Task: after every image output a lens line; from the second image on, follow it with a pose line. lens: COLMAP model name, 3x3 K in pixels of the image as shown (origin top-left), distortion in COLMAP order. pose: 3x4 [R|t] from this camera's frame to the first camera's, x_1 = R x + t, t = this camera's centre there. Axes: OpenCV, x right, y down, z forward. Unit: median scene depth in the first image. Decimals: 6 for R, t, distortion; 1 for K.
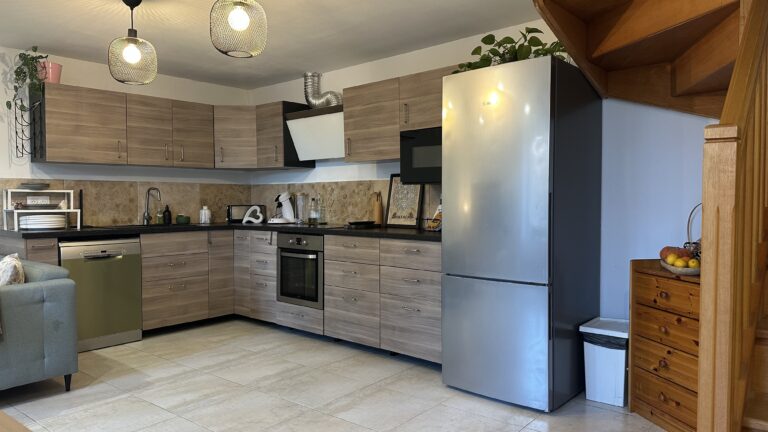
lens RADIAL K [[532.8, 0, 384.0], [0, 532.8, 217.3], [0, 0, 1]] dist [0.005777, -0.020534]
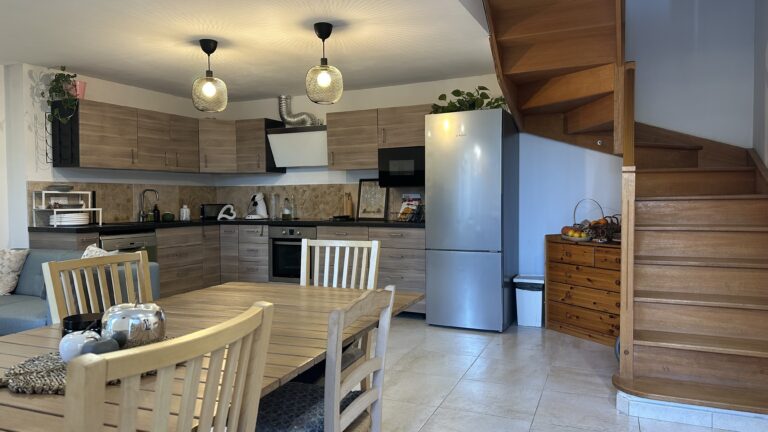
lens RADIAL K [[532.8, 0, 383.0], [0, 532.8, 216.3], [0, 0, 1]] dist [0.005777, -0.020534]
pose [[0.960120, -0.013506, 0.279262, -0.319331], [0.013566, 0.999907, 0.001716, 0.008816], [-0.279259, 0.002141, 0.960213, -0.289518]]
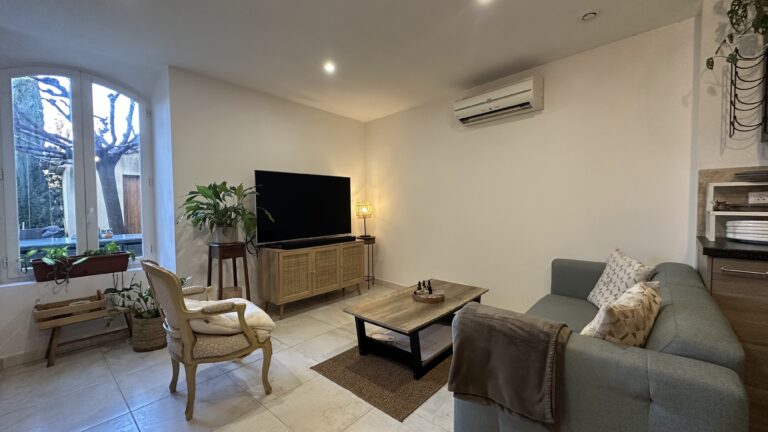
lens RADIAL K [[307.7, 0, 385.0], [0, 307.7, 219.2], [0, 0, 1]] dist [-0.004768, 0.000255]
pose [[-0.037083, 0.044531, -0.998320, -0.258043], [-0.024585, 0.998664, 0.045460, -0.011039], [0.999010, 0.026229, -0.035938, 0.551932]]
